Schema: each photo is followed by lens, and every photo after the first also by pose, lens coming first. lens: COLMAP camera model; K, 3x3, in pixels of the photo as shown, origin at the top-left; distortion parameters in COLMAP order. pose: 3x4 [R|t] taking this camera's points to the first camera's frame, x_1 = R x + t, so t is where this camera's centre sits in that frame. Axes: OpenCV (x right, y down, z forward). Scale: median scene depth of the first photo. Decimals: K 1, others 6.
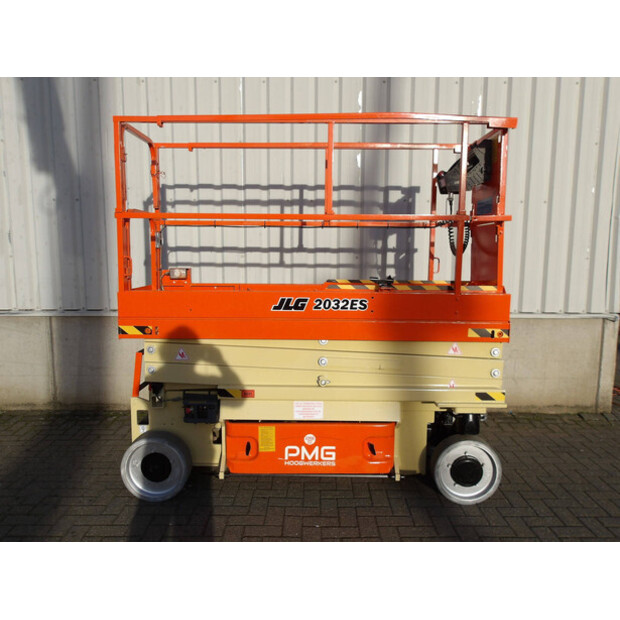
lens RADIAL K [[509.0, 0, 310.5], [0, 509.0, 309.6], [0, 0, 1]] dist [0.007991, 0.001872]
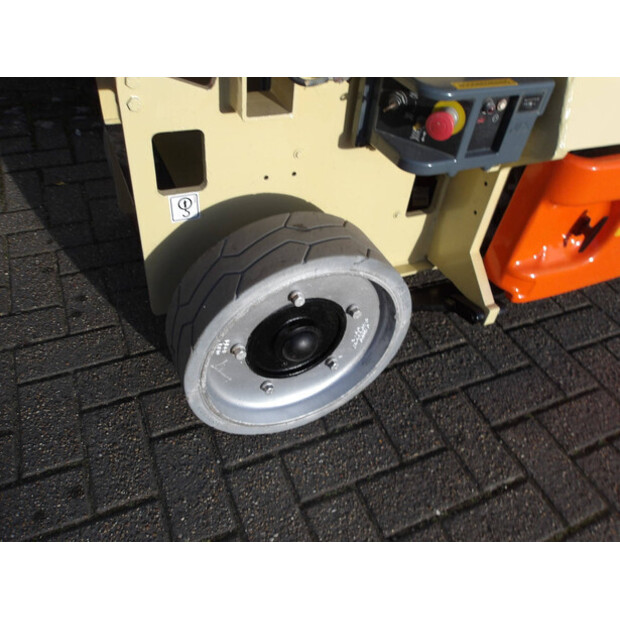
lens RADIAL K [[509.0, 0, 312.3], [0, 509.0, 309.0], [0, 0, 1]] dist [0.007991, 0.001872]
pose [[0.904588, -0.221366, 0.364304, -0.372666], [-0.048153, 0.796067, 0.603289, 0.121036], [-0.423558, -0.563271, 0.709454, 0.767970]]
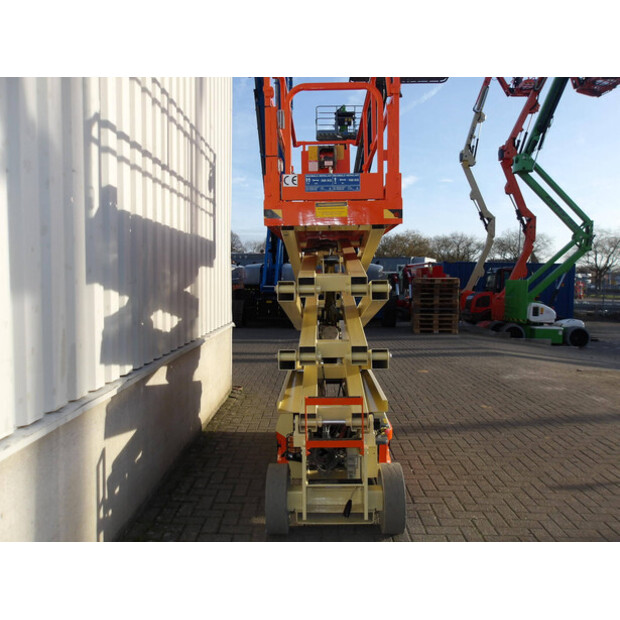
lens RADIAL K [[509.0, 0, 308.3], [0, 509.0, 308.0], [0, 0, 1]] dist [0.007991, 0.001872]
pose [[0.019162, -0.064837, 0.997712, -1.218998], [0.125861, 0.990113, 0.061926, -0.136276], [-0.991863, 0.124386, 0.027133, 1.038388]]
